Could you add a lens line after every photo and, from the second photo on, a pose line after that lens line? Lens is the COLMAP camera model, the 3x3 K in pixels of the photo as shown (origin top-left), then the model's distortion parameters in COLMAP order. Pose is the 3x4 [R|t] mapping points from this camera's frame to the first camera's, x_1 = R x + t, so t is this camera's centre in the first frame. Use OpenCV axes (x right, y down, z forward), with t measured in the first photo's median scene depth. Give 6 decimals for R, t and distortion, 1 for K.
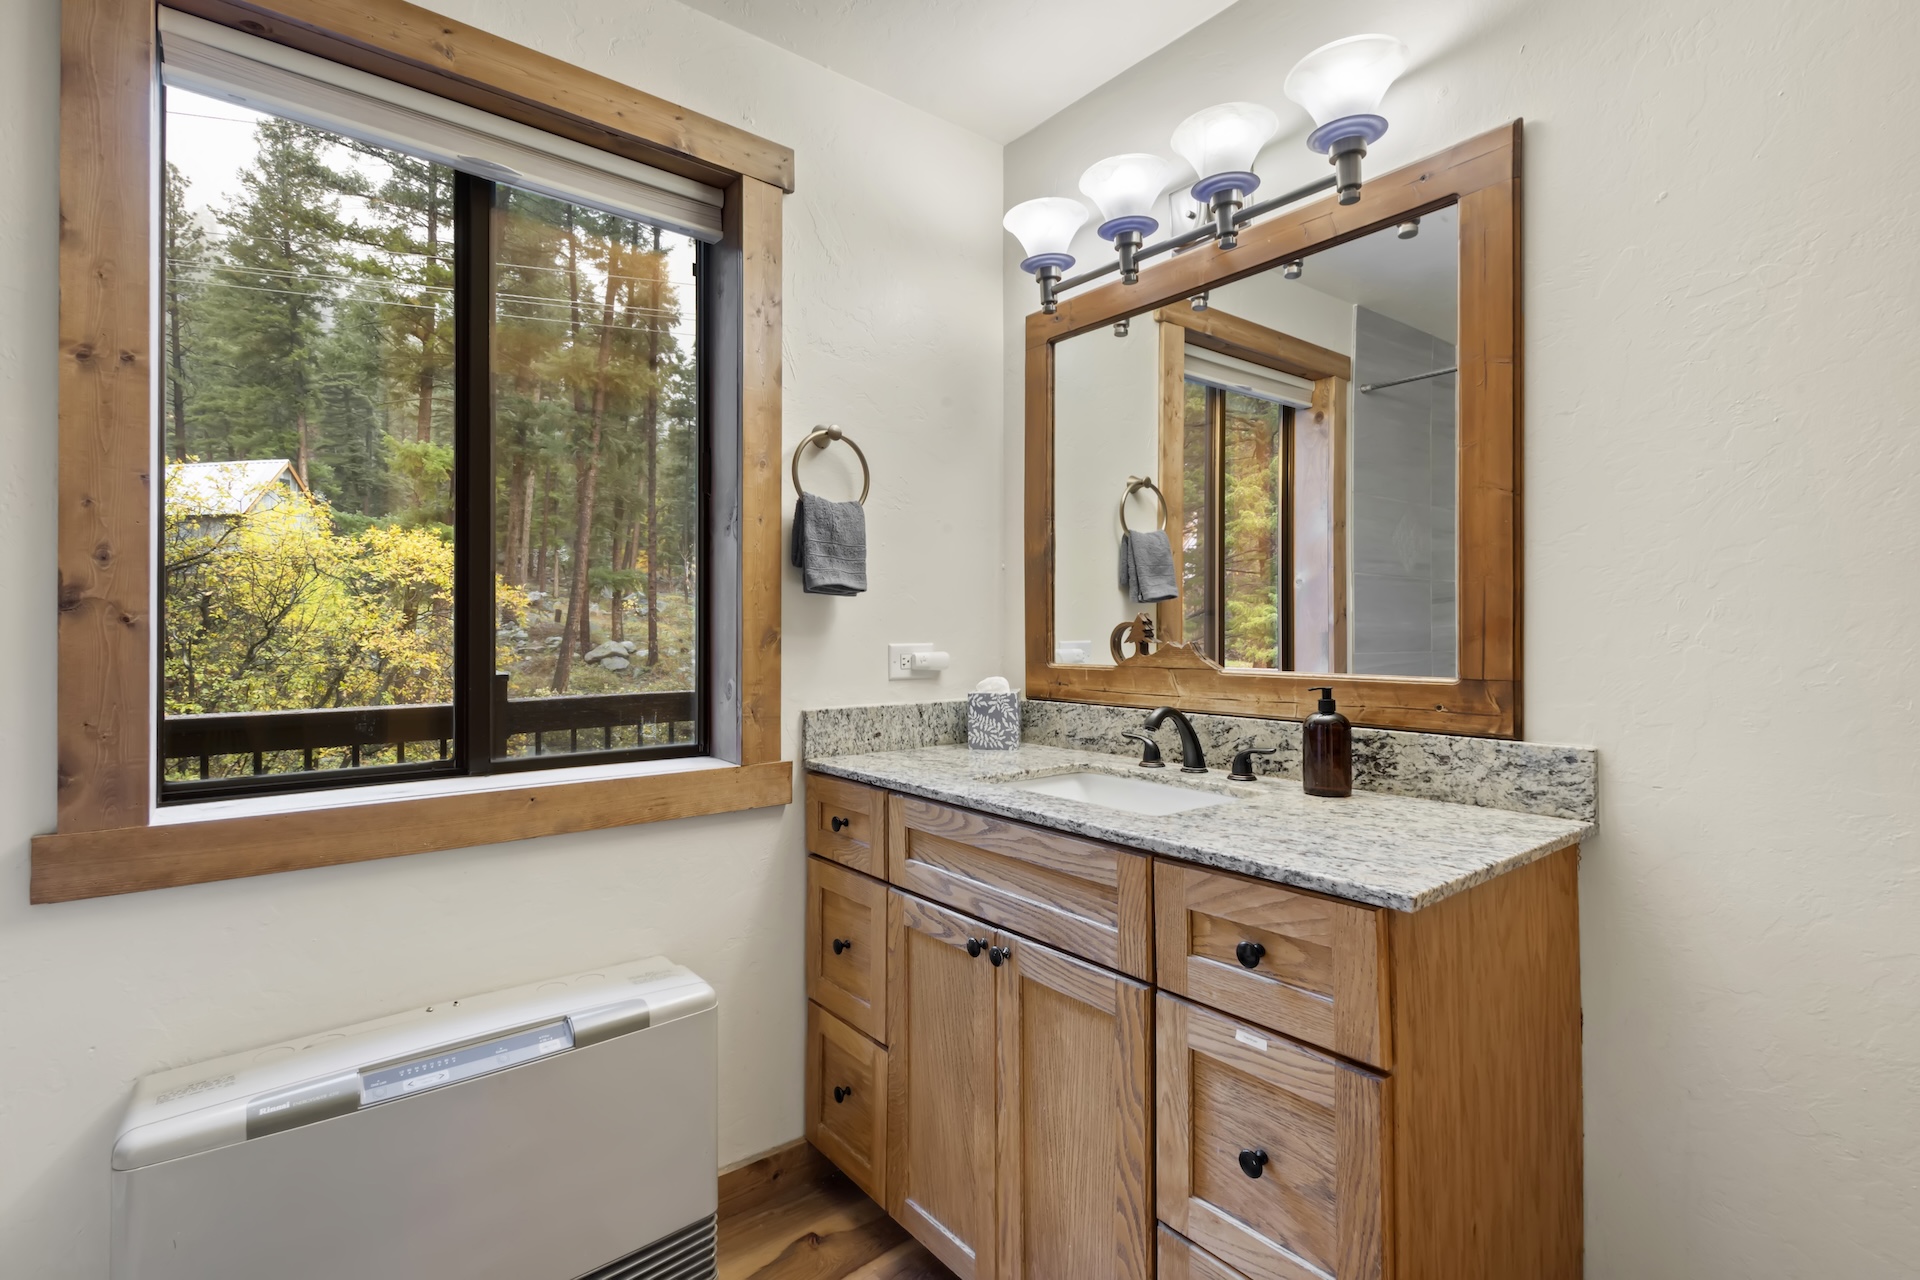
lens RADIAL K [[896.0, 0, 954.8], [0, 896.0, 627.0], [0, 0, 1]] dist [0.007956, -0.000353]
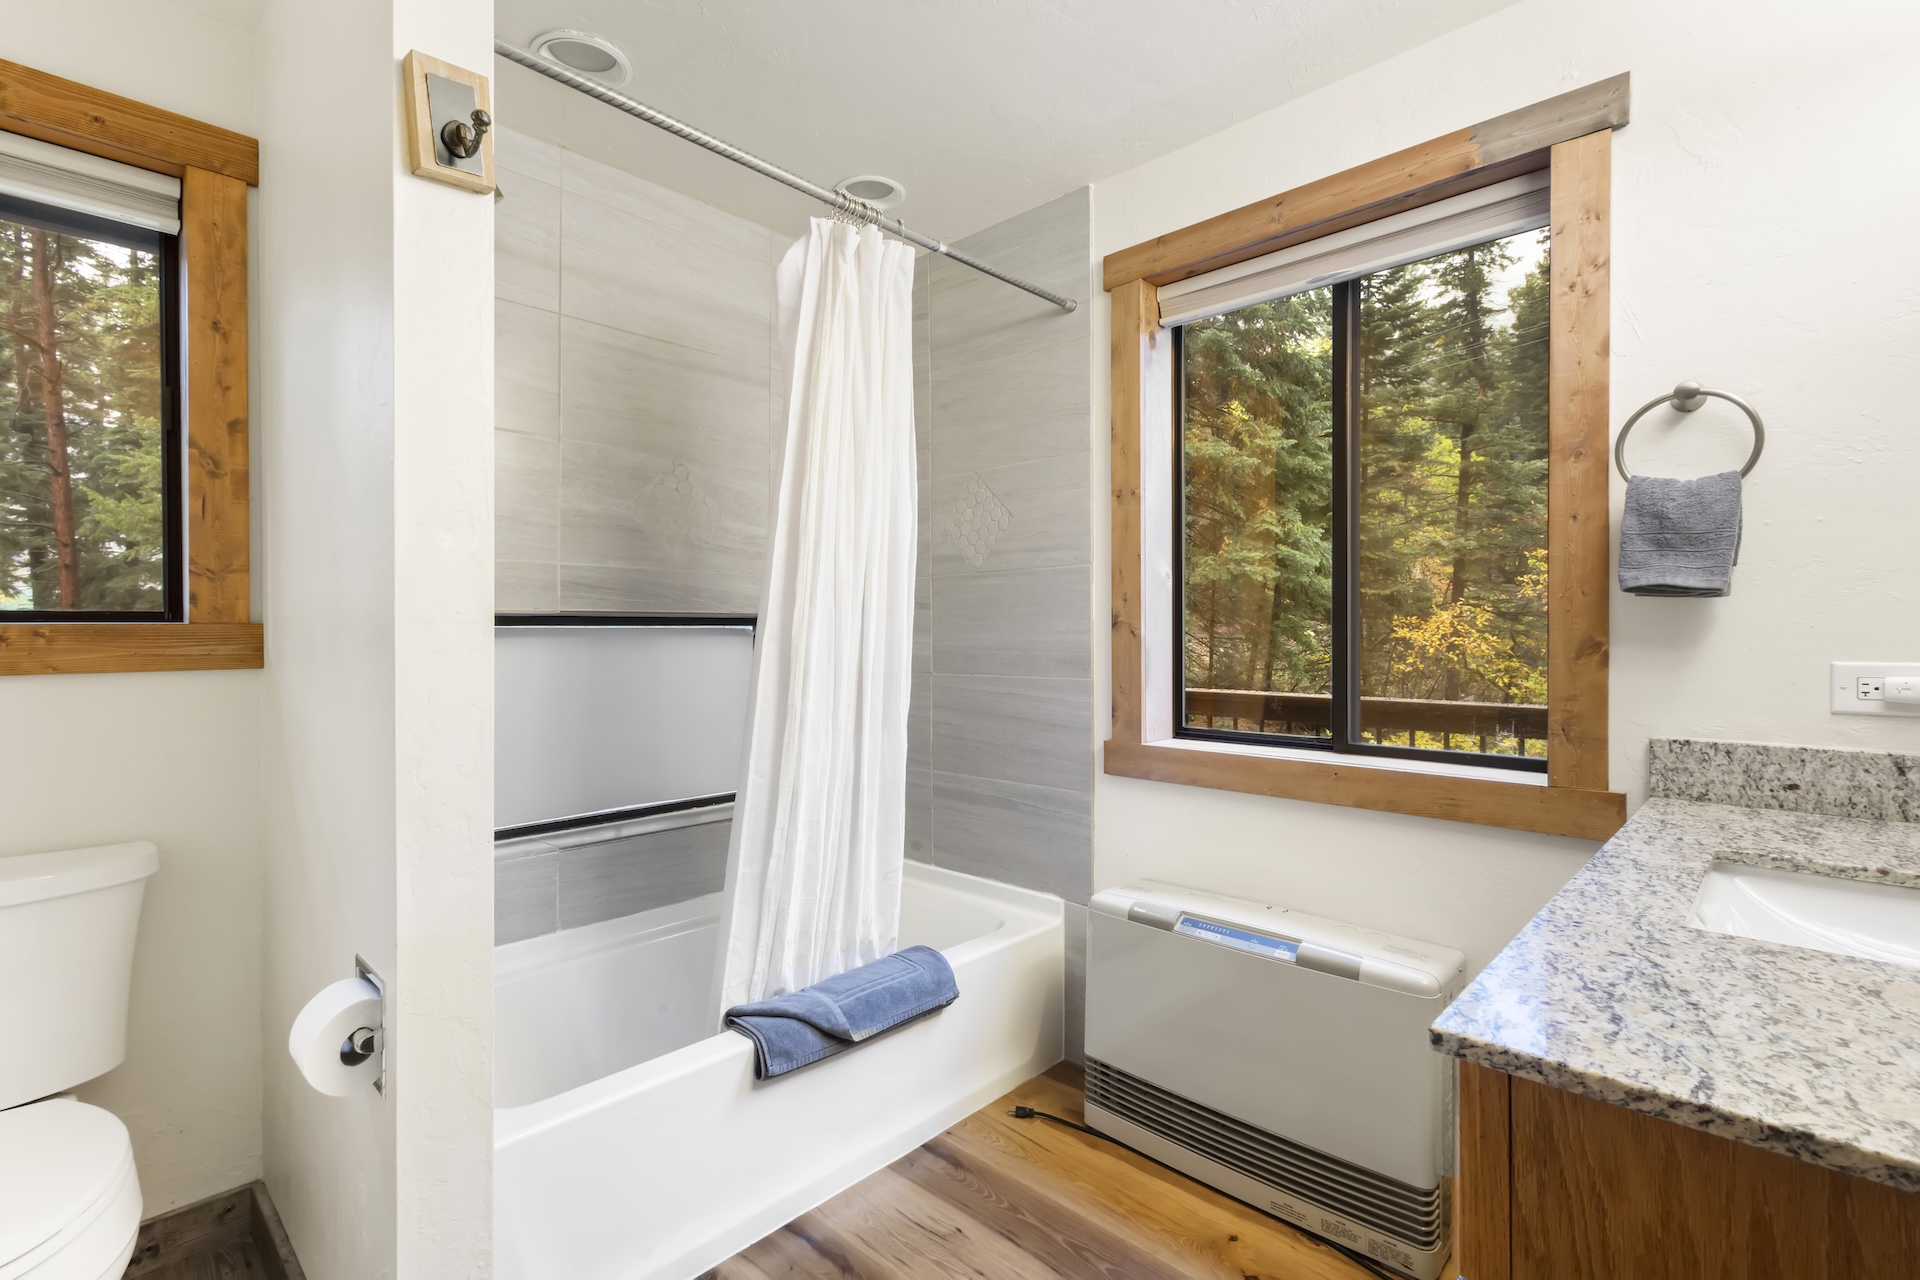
lens RADIAL K [[885.9, 0, 970.7], [0, 885.9, 640.1], [0, 0, 1]] dist [0.007611, 0.000182]
pose [[0.142689, 0.008517, -0.989731, 0.580763], [0.003473, 0.999953, 0.009106, -0.006895], [0.989761, -0.004737, 0.142653, 0.273405]]
